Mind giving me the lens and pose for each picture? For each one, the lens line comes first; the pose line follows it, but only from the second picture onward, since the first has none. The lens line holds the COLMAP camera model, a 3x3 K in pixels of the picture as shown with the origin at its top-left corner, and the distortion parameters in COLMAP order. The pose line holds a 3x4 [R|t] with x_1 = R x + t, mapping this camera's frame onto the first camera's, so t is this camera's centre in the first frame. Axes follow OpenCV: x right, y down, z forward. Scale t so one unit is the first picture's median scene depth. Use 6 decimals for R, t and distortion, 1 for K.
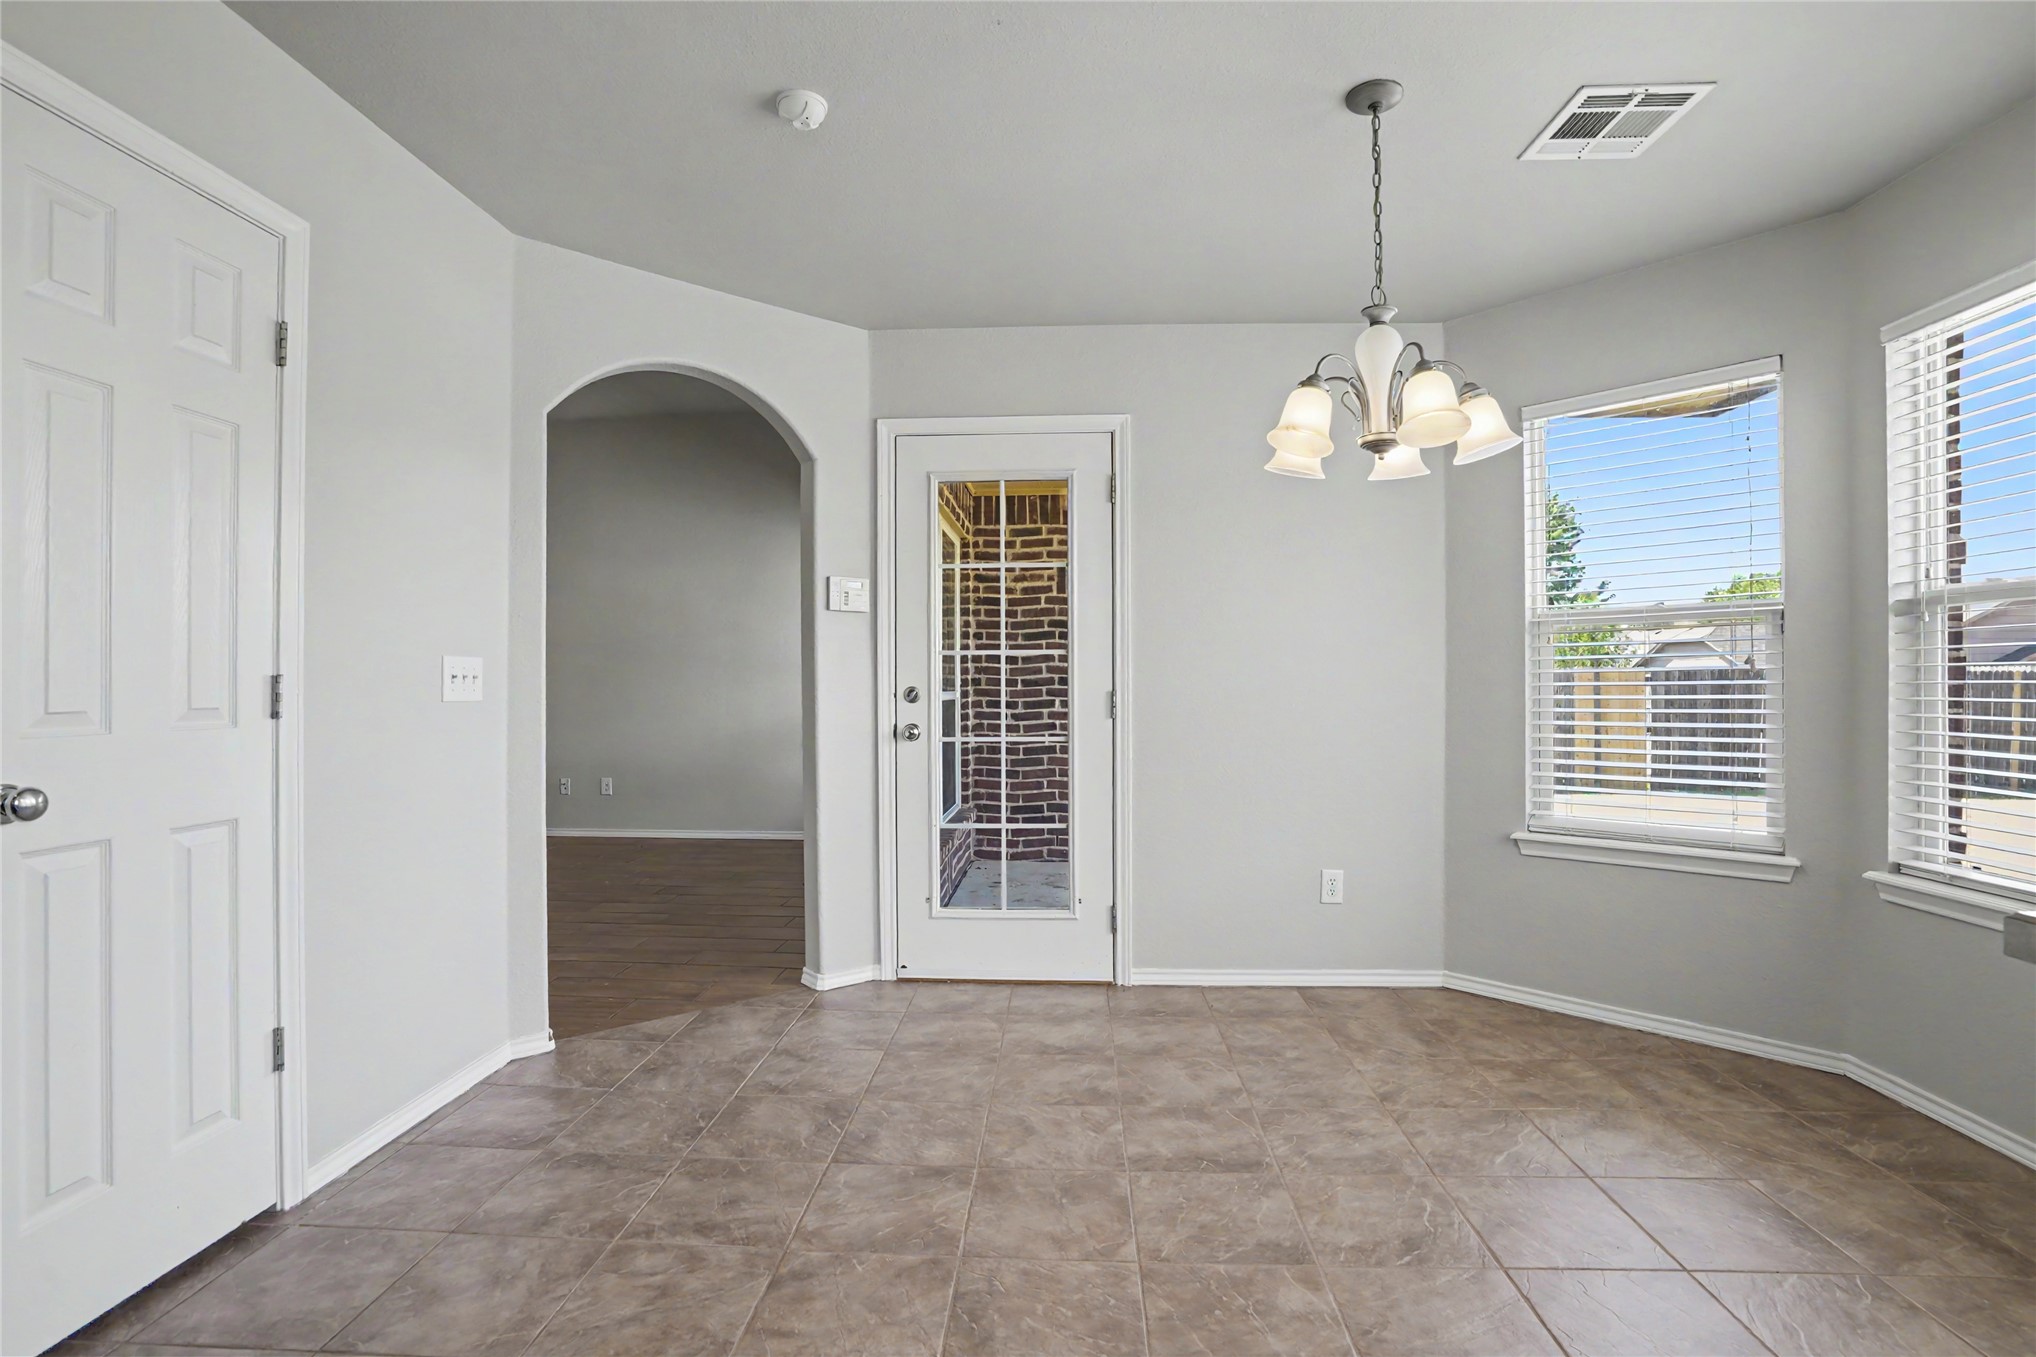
lens RADIAL K [[958.2, 0, 1018.8], [0, 958.2, 678.1], [0, 0, 1]] dist [-0.063963, 0.027942]
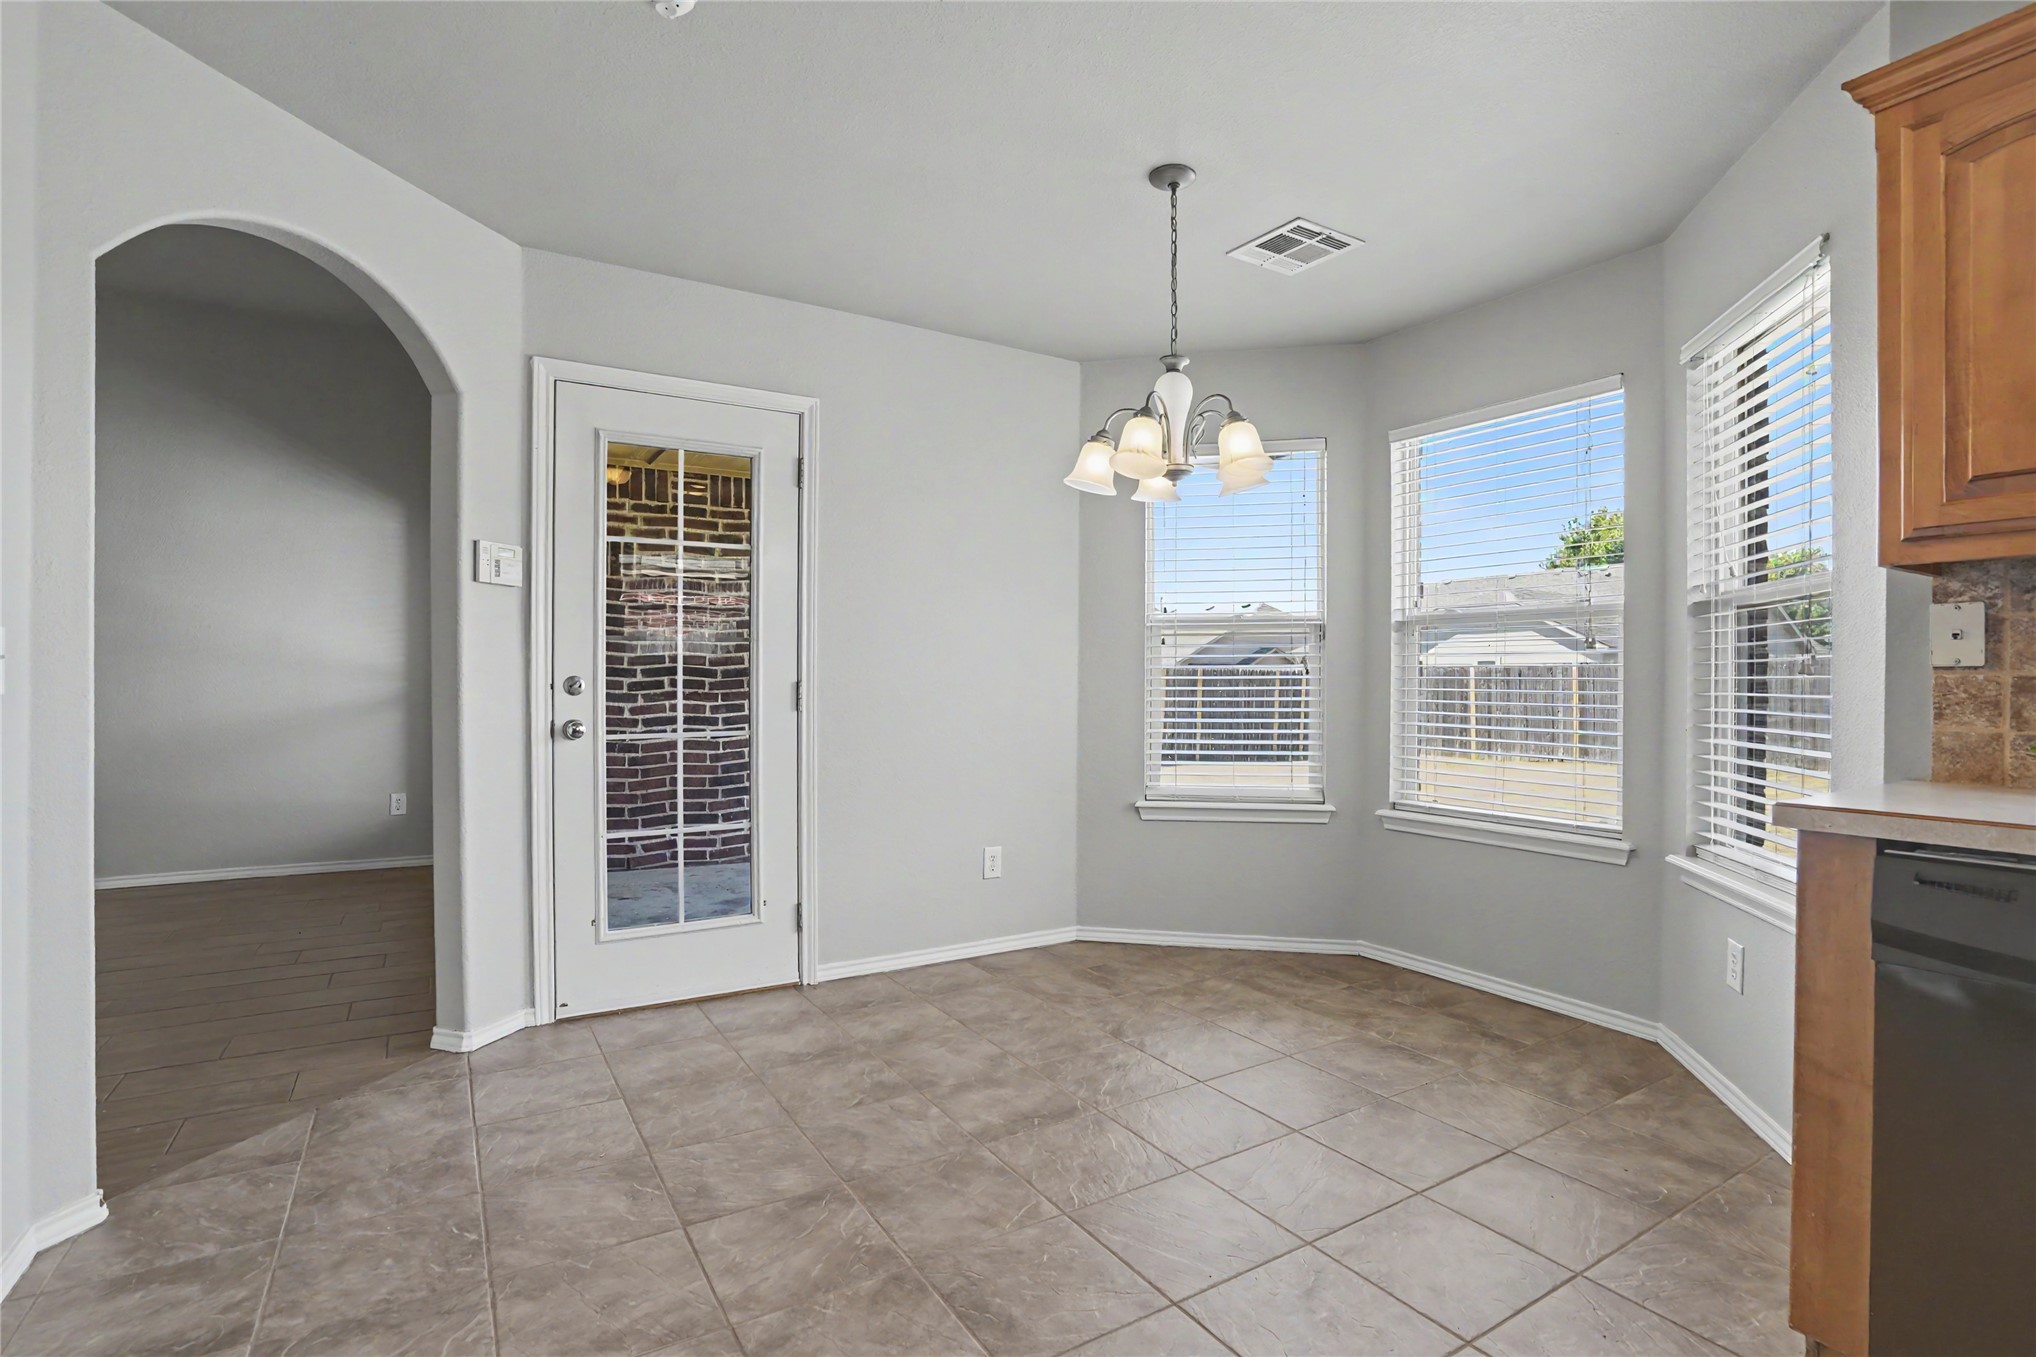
lens RADIAL K [[970.3, 0, 1018.0], [0, 970.3, 678.5], [0, 0, 1]] dist [-0.062876, 0.026093]
pose [[0.820195, 0.005019, 0.572062, -0.320209], [-0.009603, 0.999941, 0.004995, 0.003071], [-0.572003, -0.009591, 0.820195, 0.082974]]
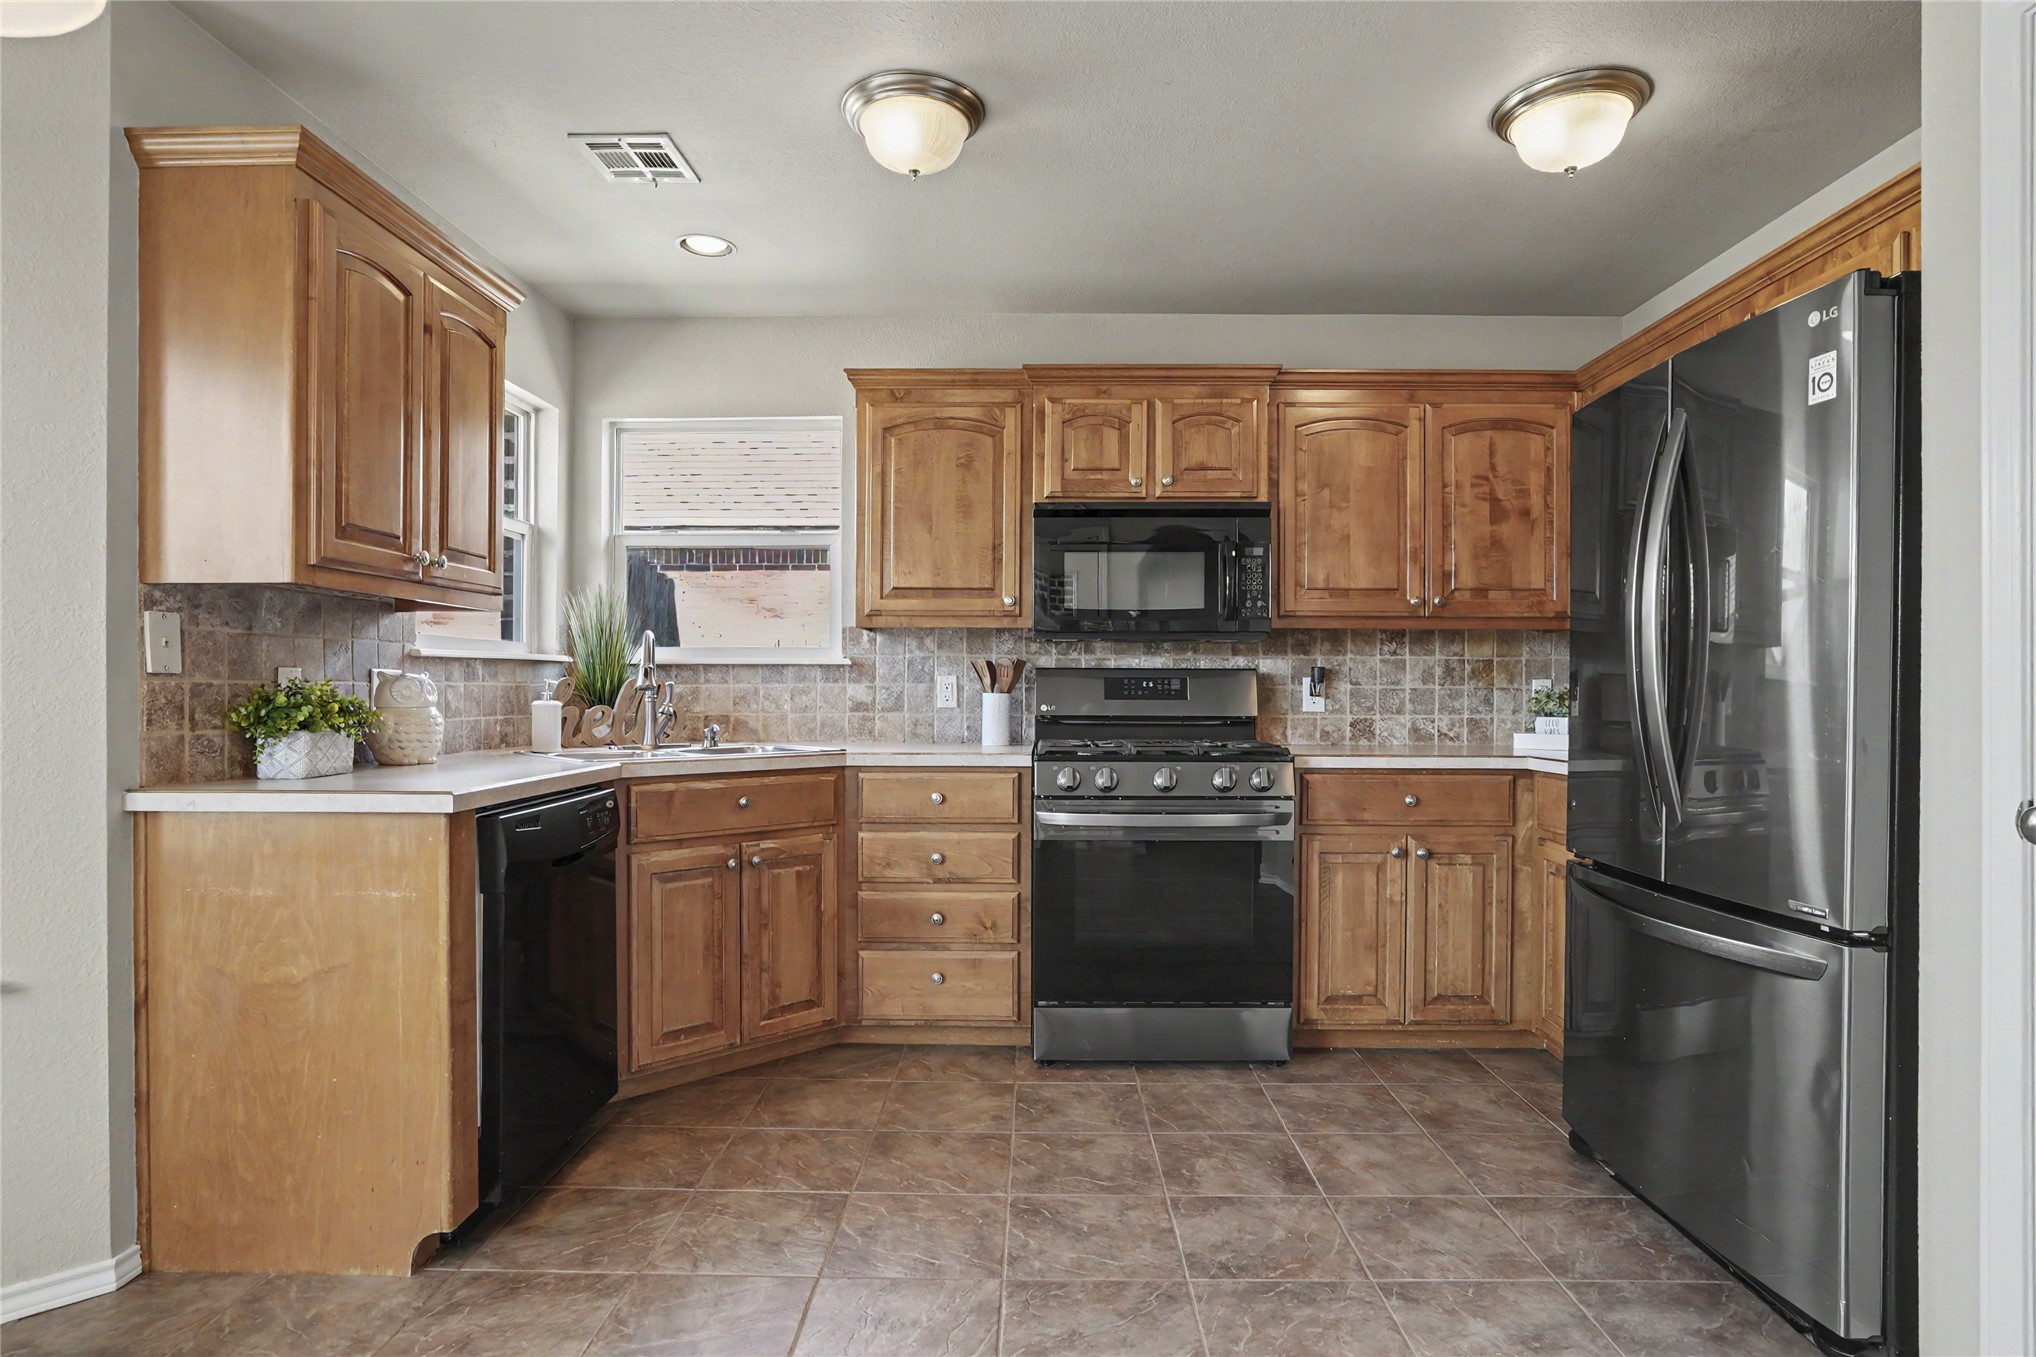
lens RADIAL K [[1098.8, 0, 1021.3], [0, 1098.8, 689.7], [0, 0, 1]] dist [-0.059997, 0.039665]
pose [[-0.999127, 0.000542, -0.041778, -0.040013], [0.000779, 0.999984, -0.005656, 0.007814], [0.041774, -0.005684, -0.999111, 0.922847]]
